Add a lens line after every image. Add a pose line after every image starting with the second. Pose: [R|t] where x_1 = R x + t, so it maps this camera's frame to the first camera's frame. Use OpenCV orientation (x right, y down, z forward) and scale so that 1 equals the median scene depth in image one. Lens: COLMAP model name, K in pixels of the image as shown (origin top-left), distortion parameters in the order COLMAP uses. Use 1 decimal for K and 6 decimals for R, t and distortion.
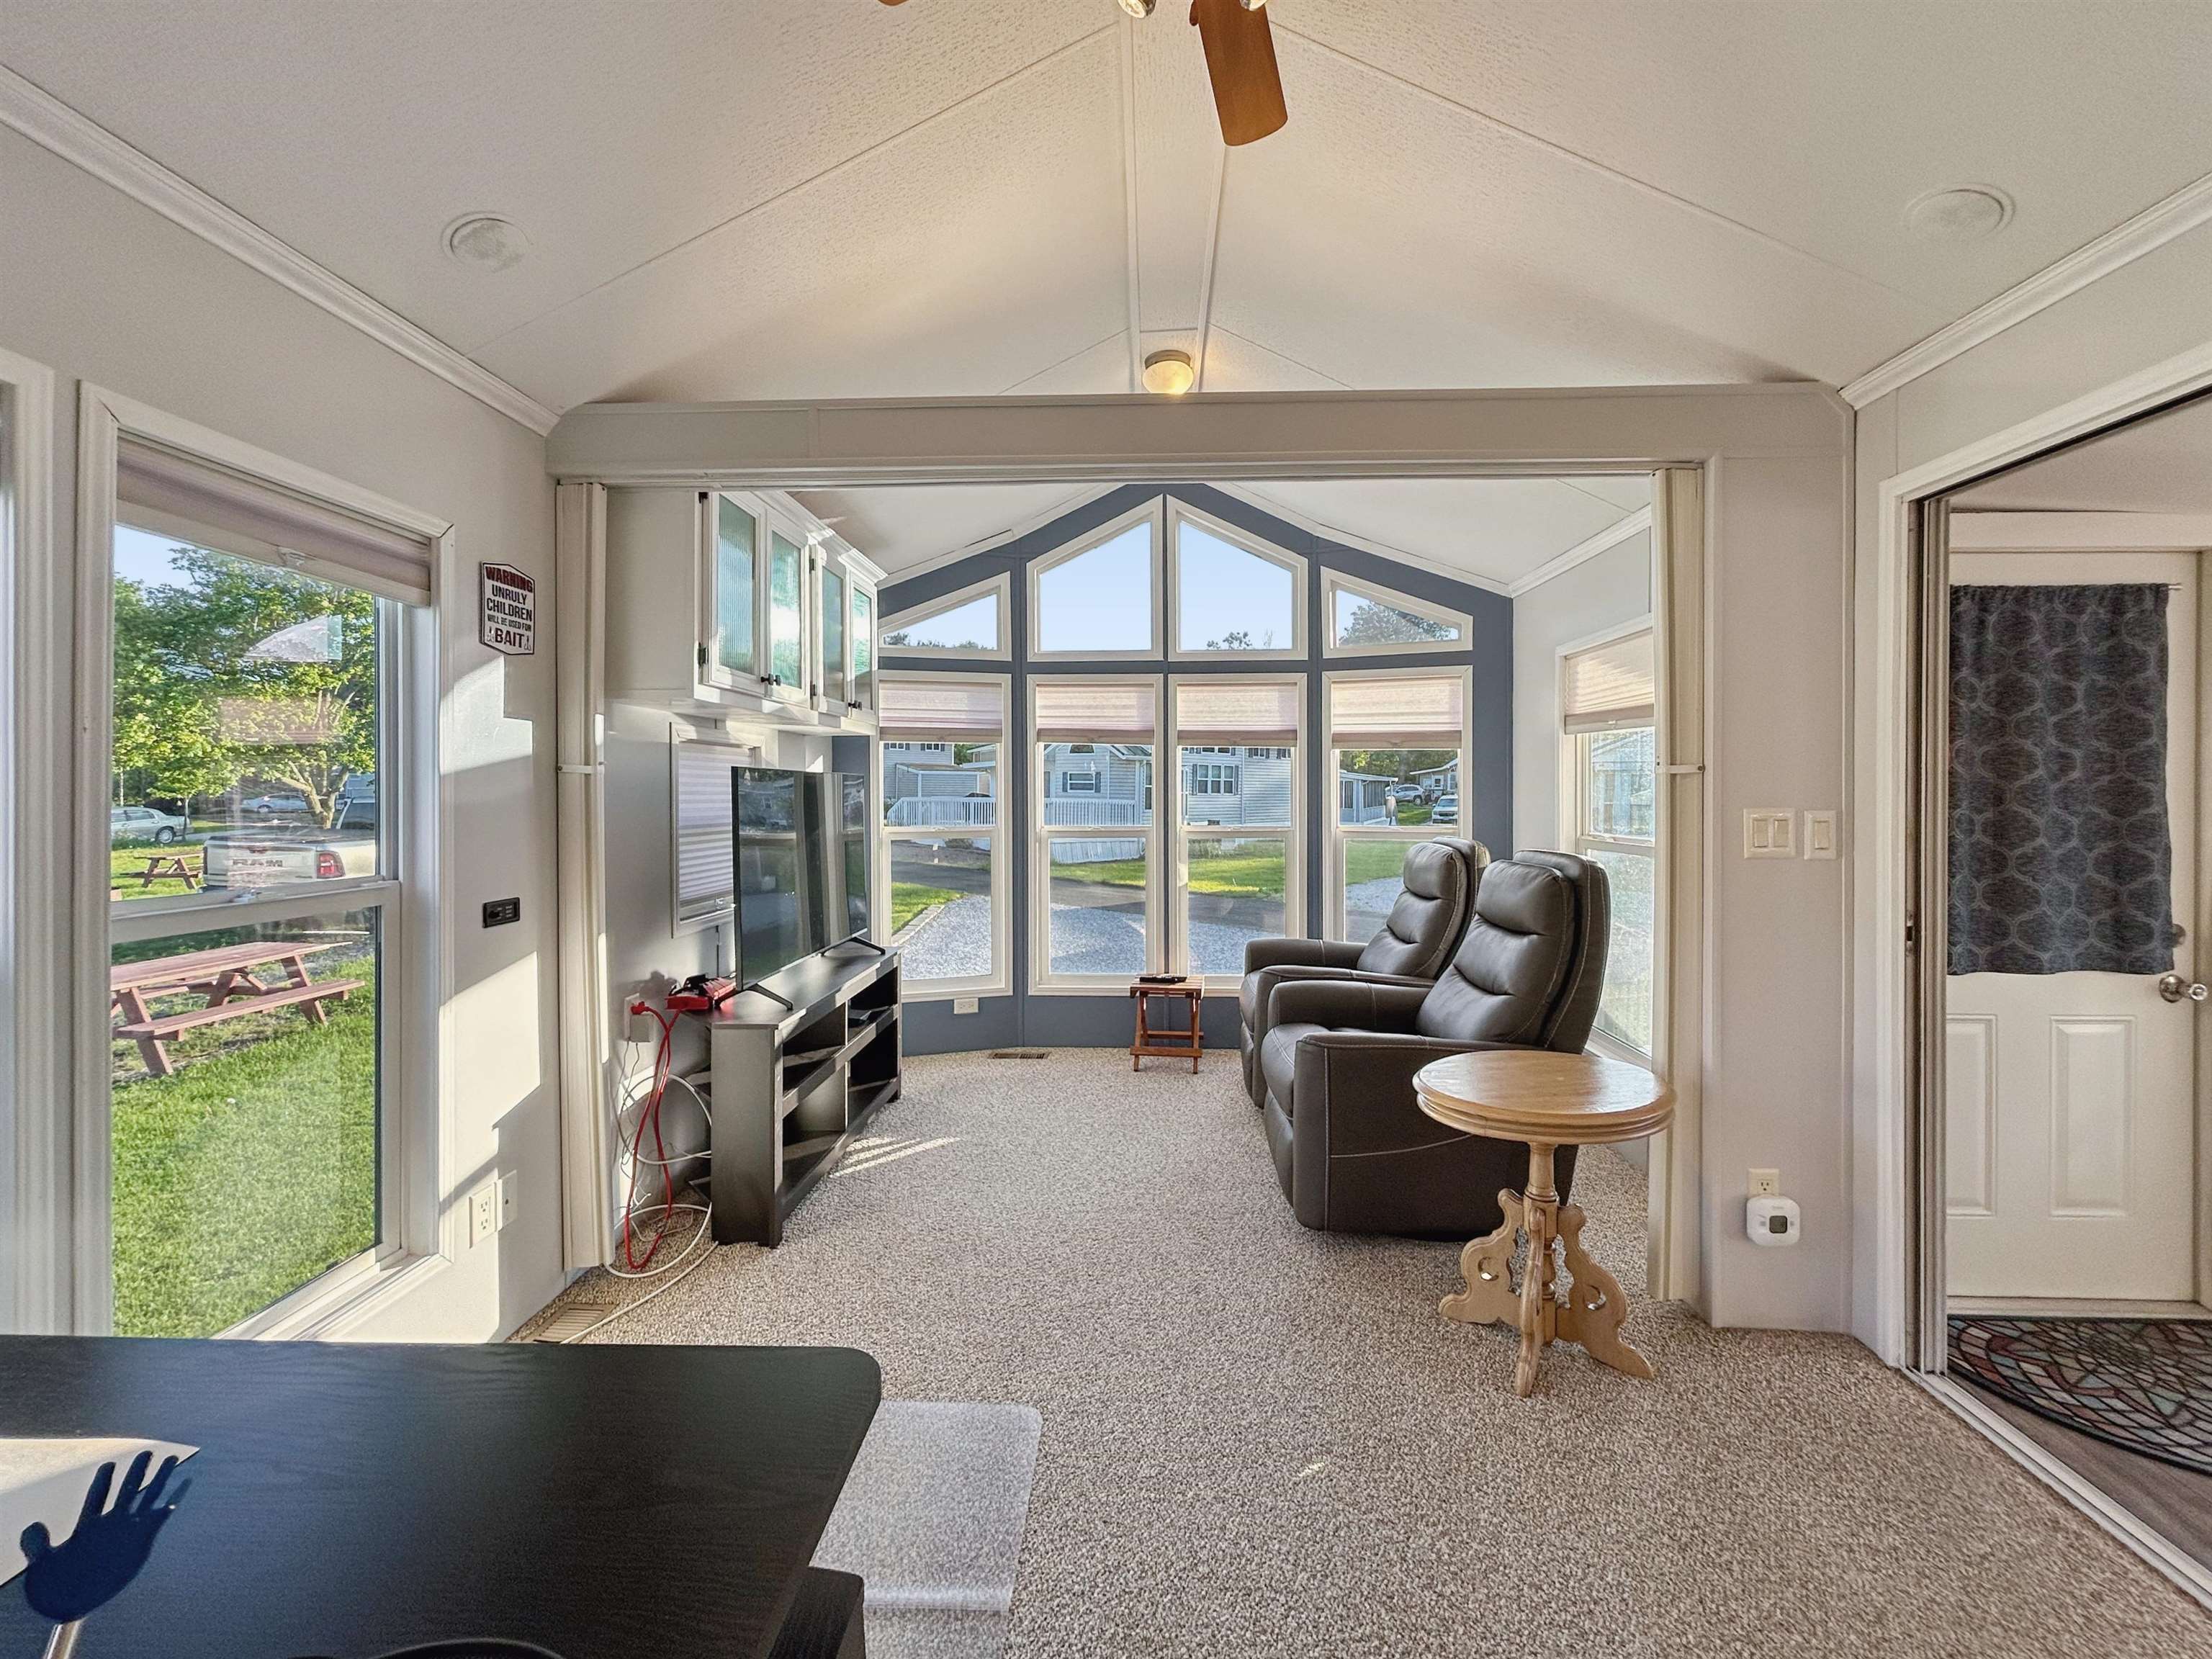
lens RADIAL K [[902.1, 0, 1131.5], [0, 902.1, 799.0], [0, 0, 1]] dist [-0.000029, -0.000206]
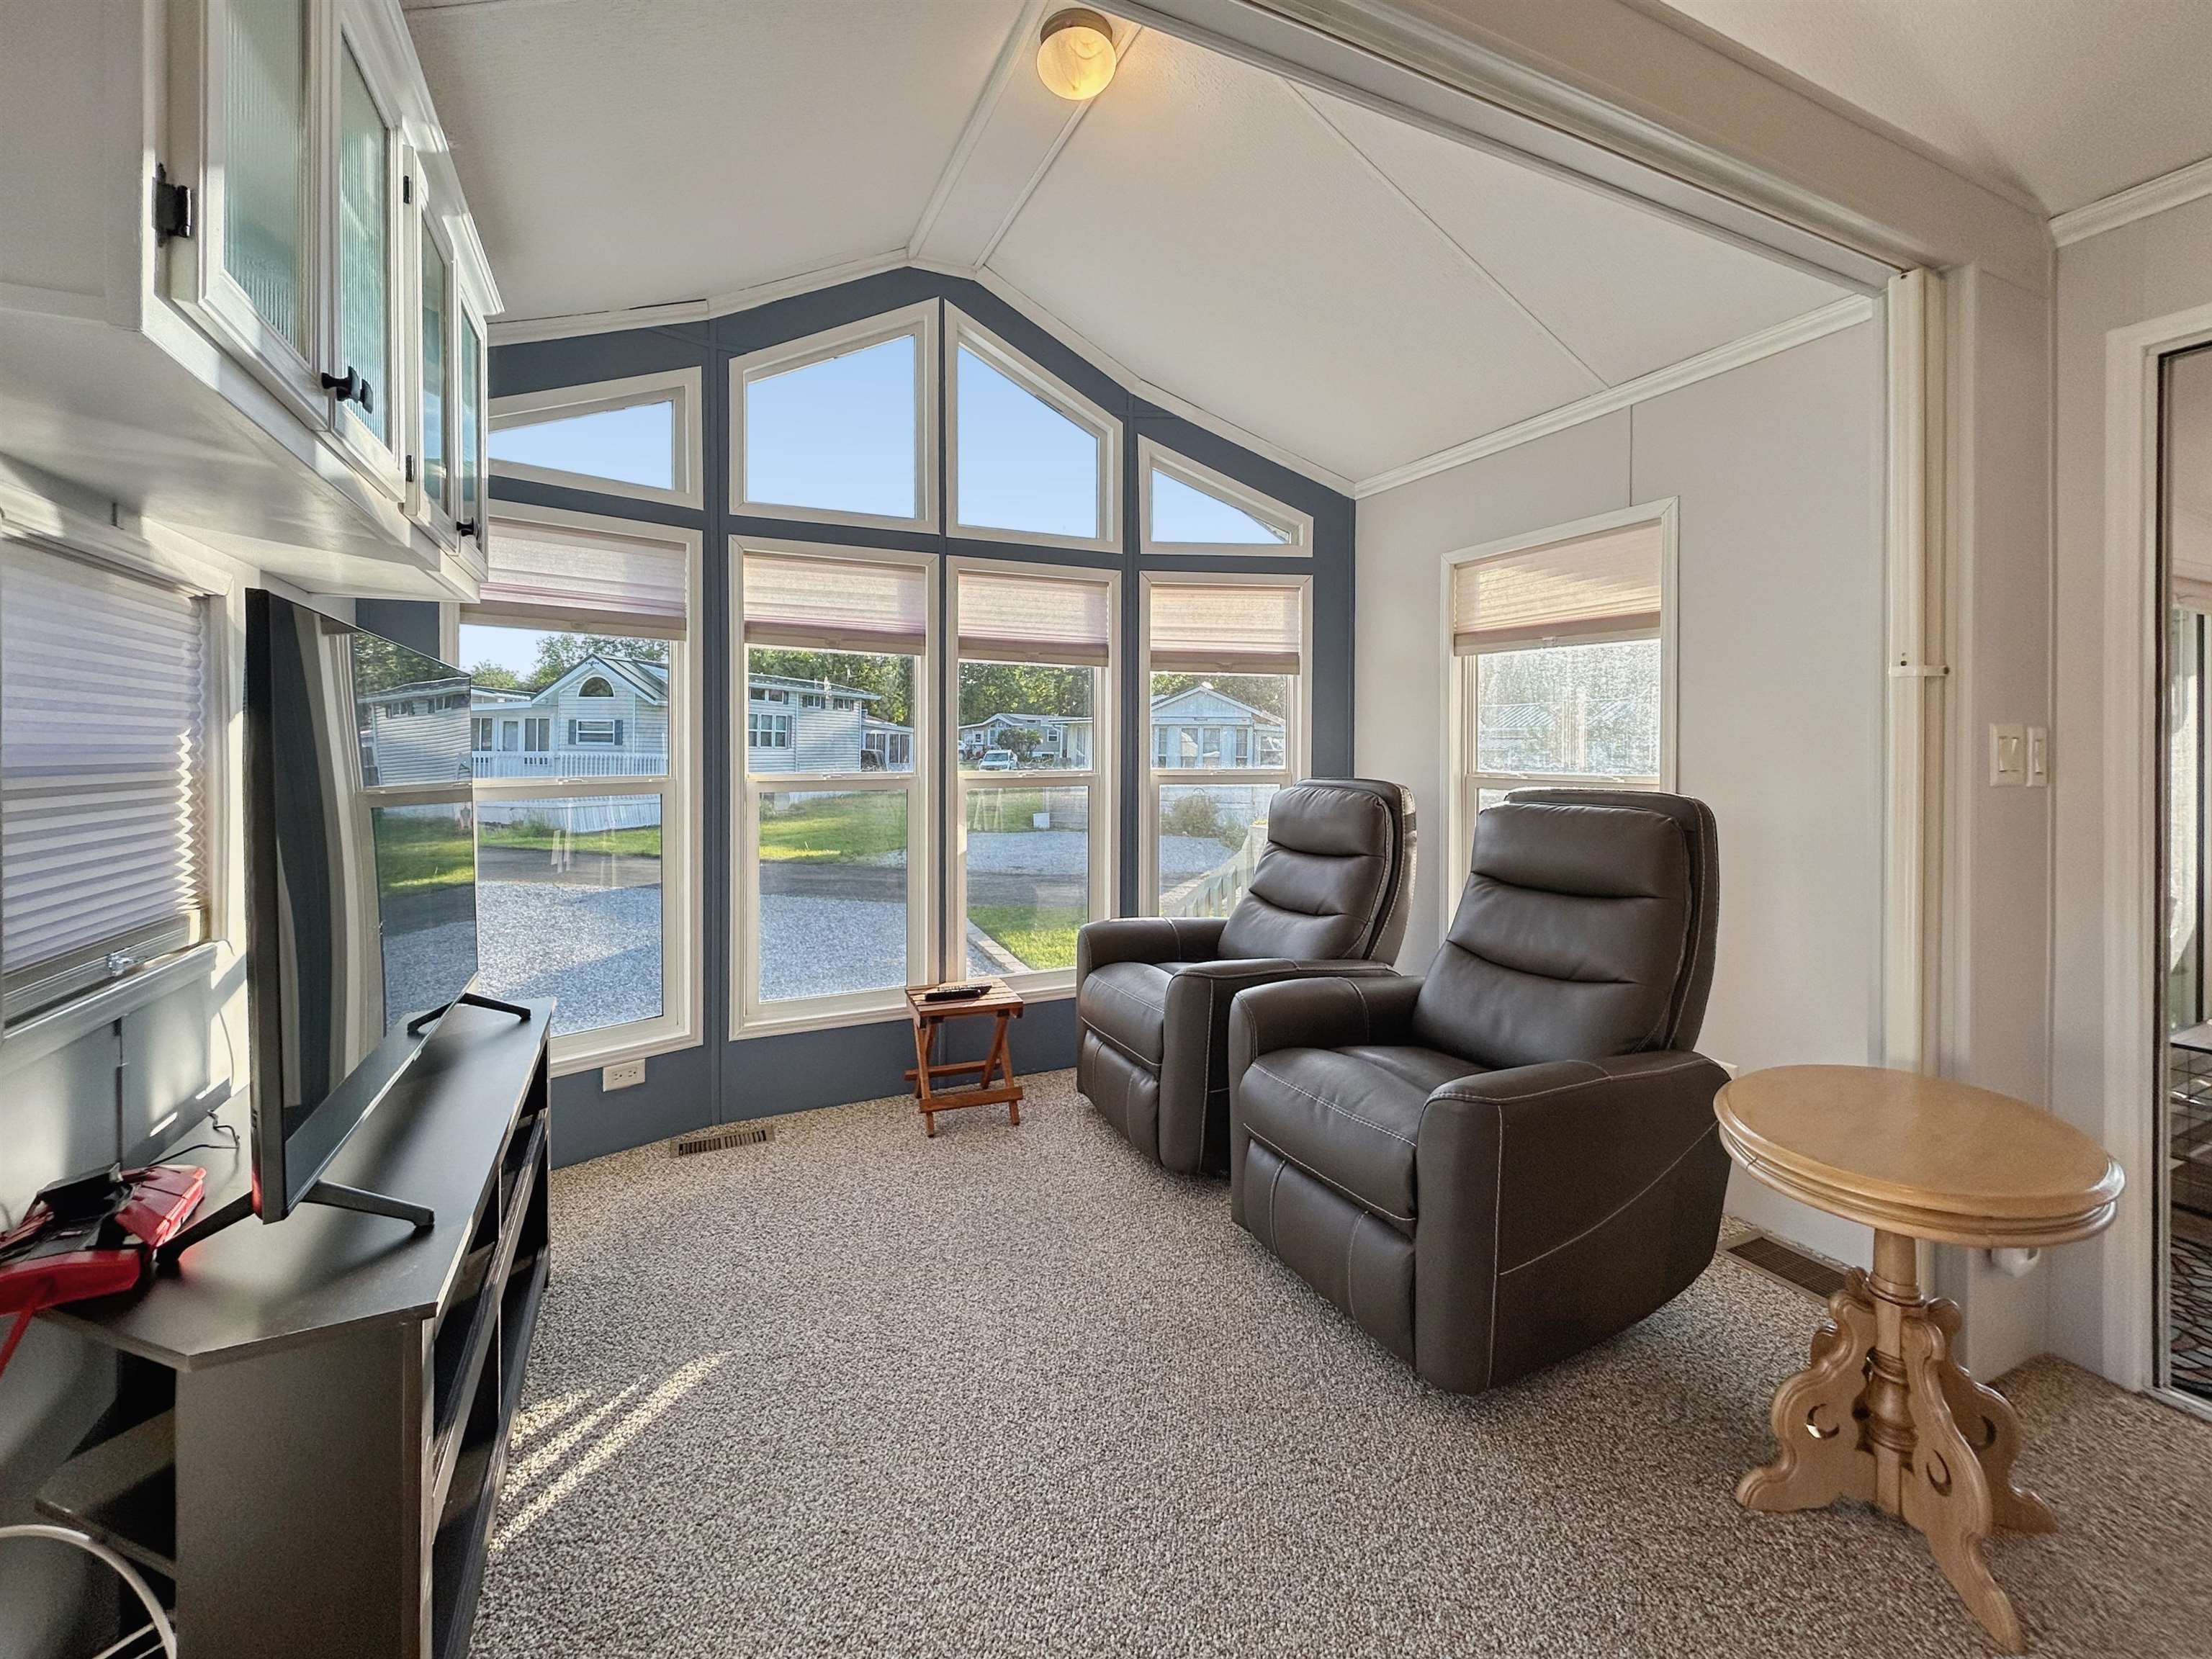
lens RADIAL K [[925.9, 0, 1098.9], [0, 925.9, 751.6], [0, 0, 1]] dist [0.001483, 0.000483]
pose [[0.891595, -0.000416, 0.452834, -0.189711], [0.002226, 0.999992, -0.003463, 0.018238], [-0.452829, 0.004096, 0.891588, 0.320754]]
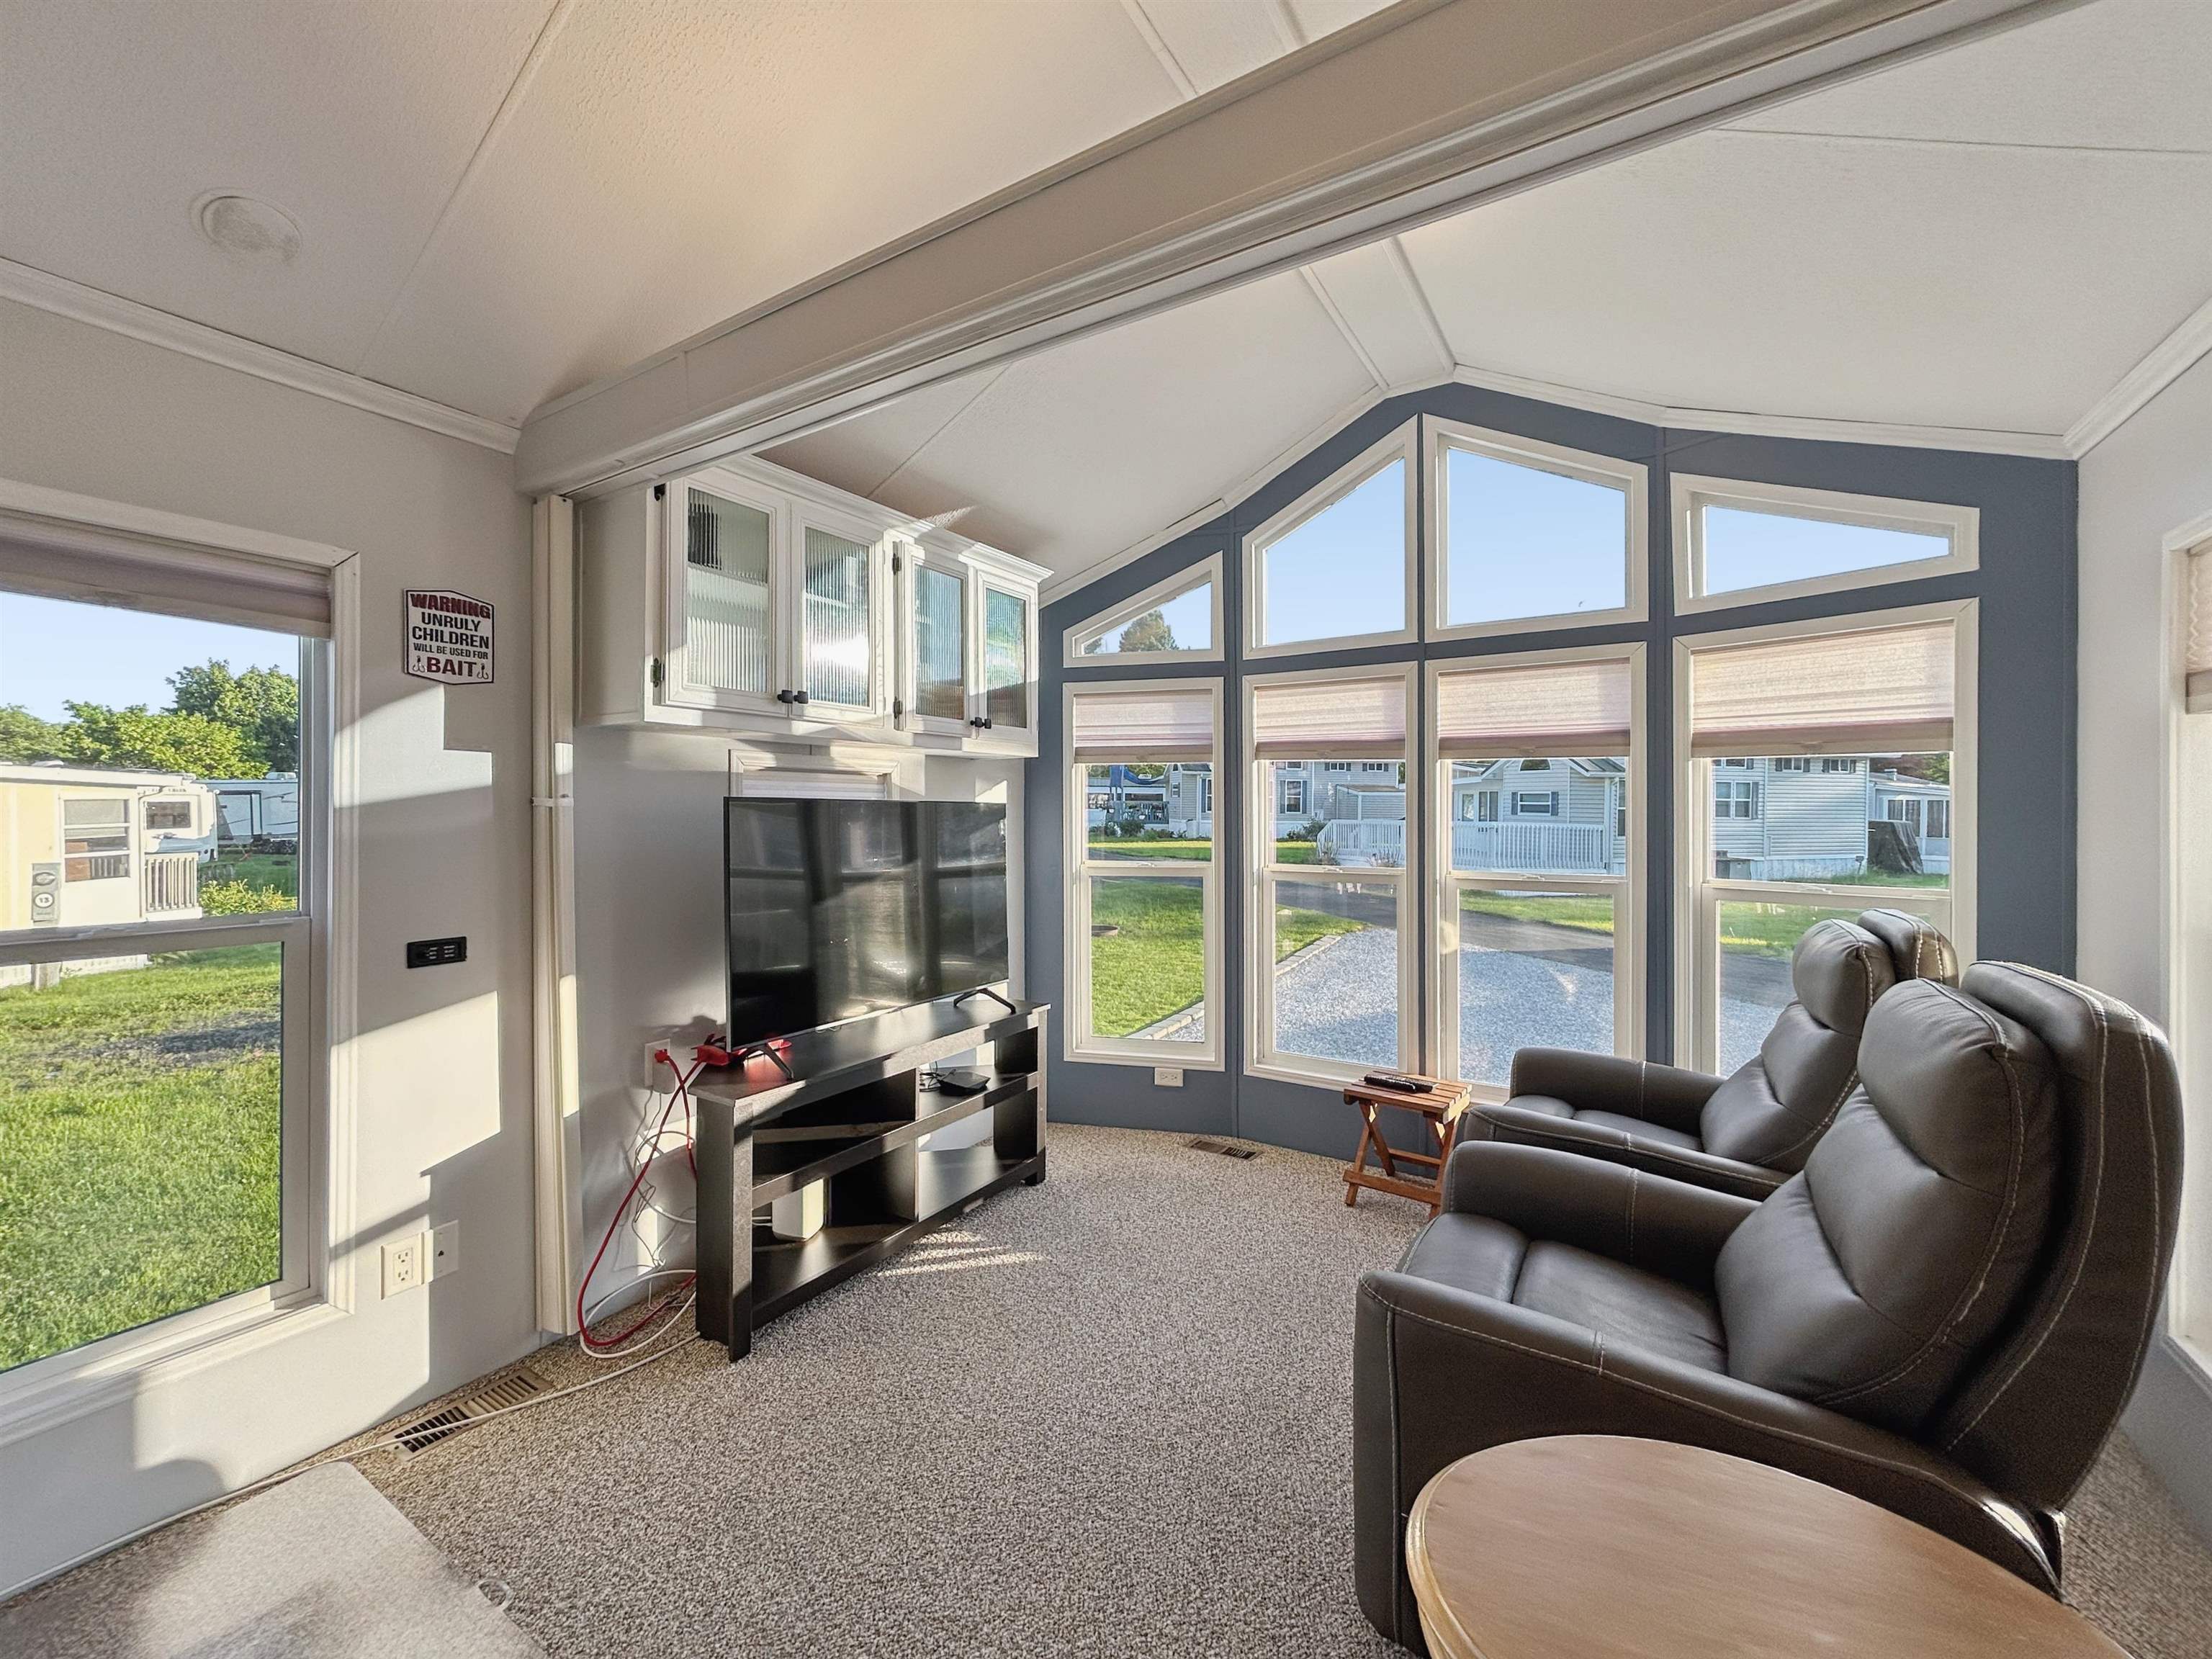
lens RADIAL K [[900.6, 0, 1109.1], [0, 900.6, 816.4], [0, 0, 1]] dist [0.000066, -0.000115]
pose [[0.862489, 0.005281, -0.506049, 0.199988], [-0.007097, 0.999973, -0.001661, -0.011140], [0.506027, 0.005024, 0.862503, 0.261915]]
